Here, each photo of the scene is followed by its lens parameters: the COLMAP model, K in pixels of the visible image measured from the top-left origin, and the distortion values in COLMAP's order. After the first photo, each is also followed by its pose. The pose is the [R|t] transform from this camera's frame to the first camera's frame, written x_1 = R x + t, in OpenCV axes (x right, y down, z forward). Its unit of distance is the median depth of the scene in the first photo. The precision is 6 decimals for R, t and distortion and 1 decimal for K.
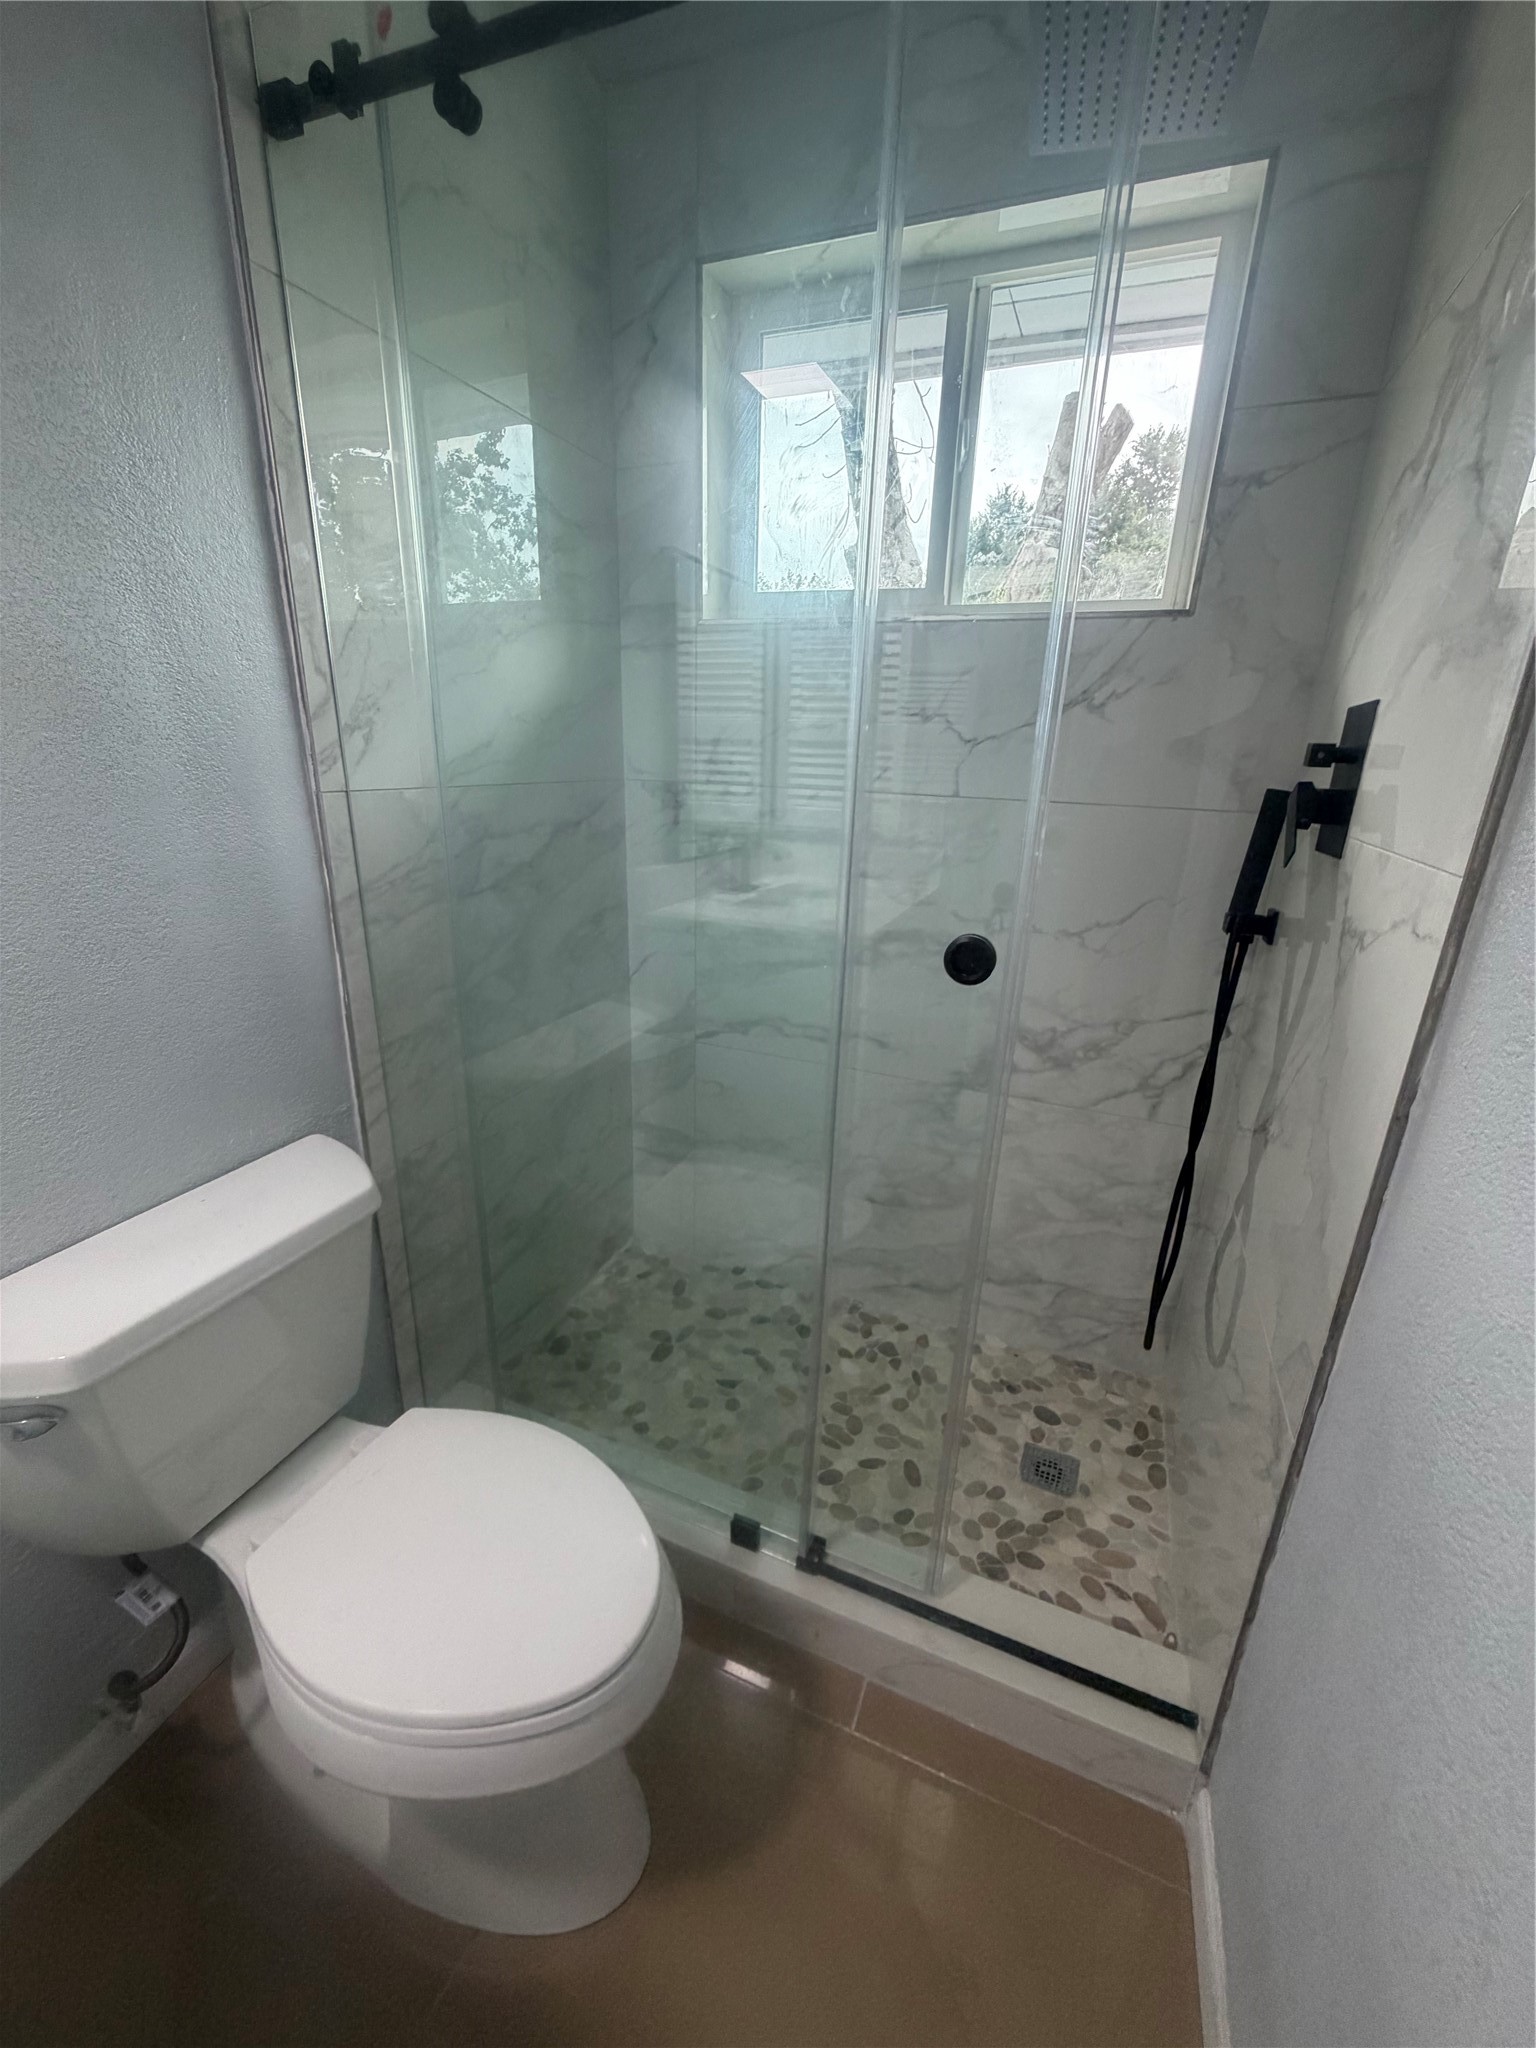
lens RADIAL K [[813.6, 0, 767.4], [0, 813.6, 1016.5], [0, 0, 1]] dist [-0.000961, 0.000129]
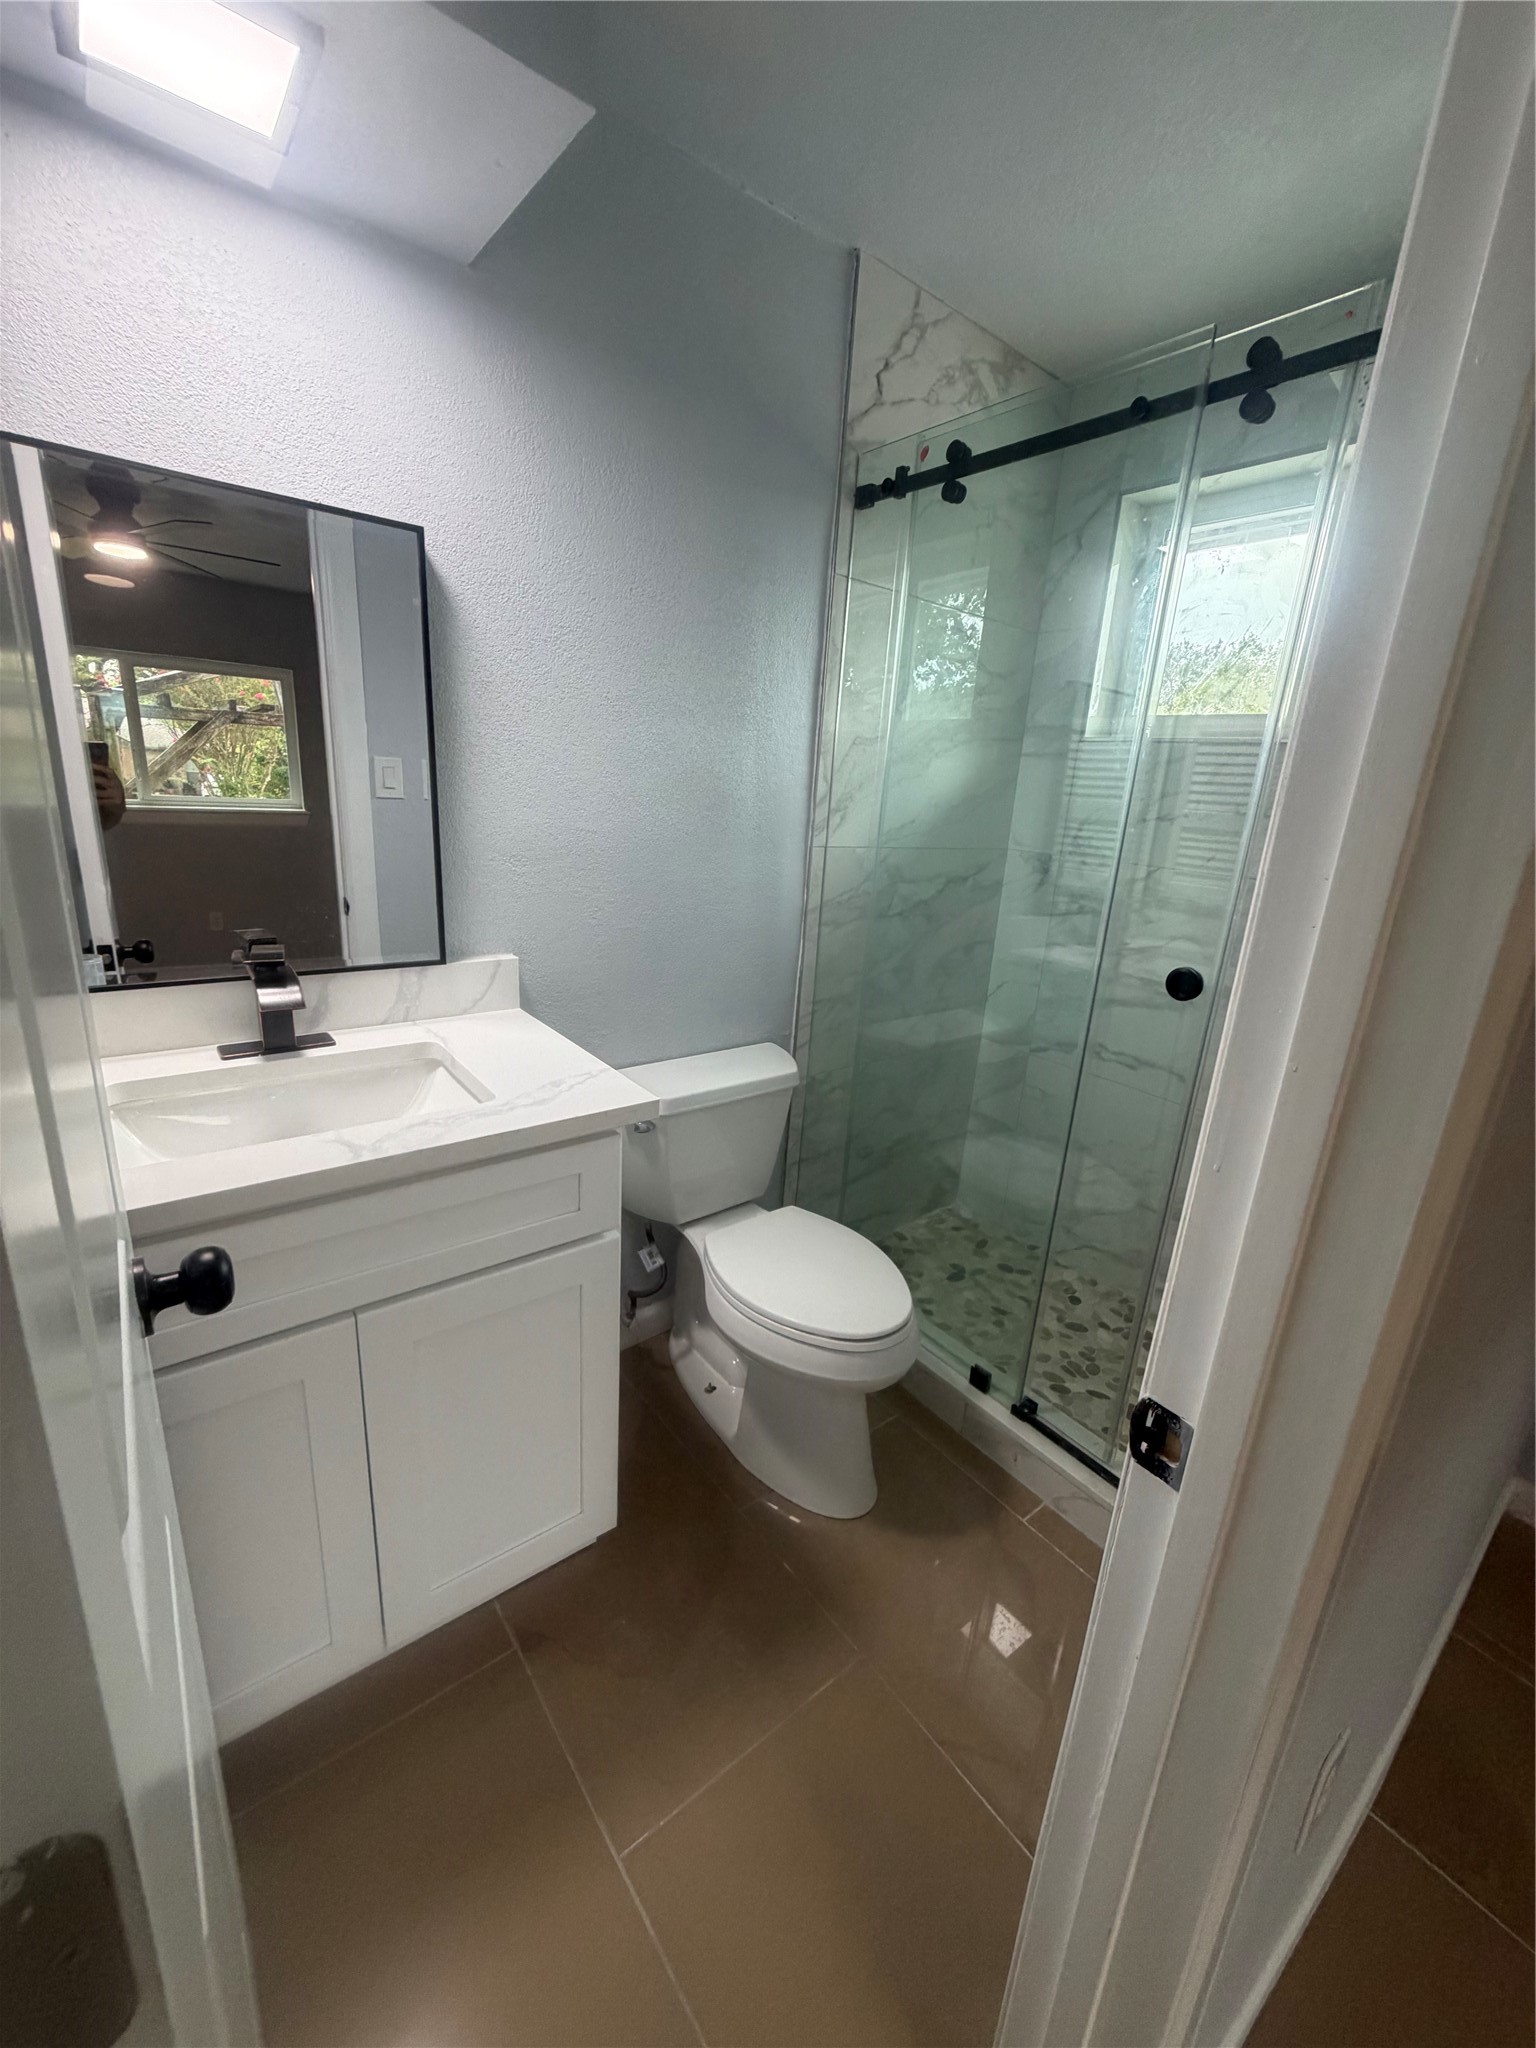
lens RADIAL K [[813.6, 0, 770.8], [0, 813.6, 1016.0], [0, 0, 1]] dist [-0.000961, 0.000129]
pose [[0.873562, 0.160180, -0.459600, 0.167024], [-0.191334, 0.981286, -0.021669, 0.097518], [0.447528, 0.106866, 0.887862, -0.396084]]
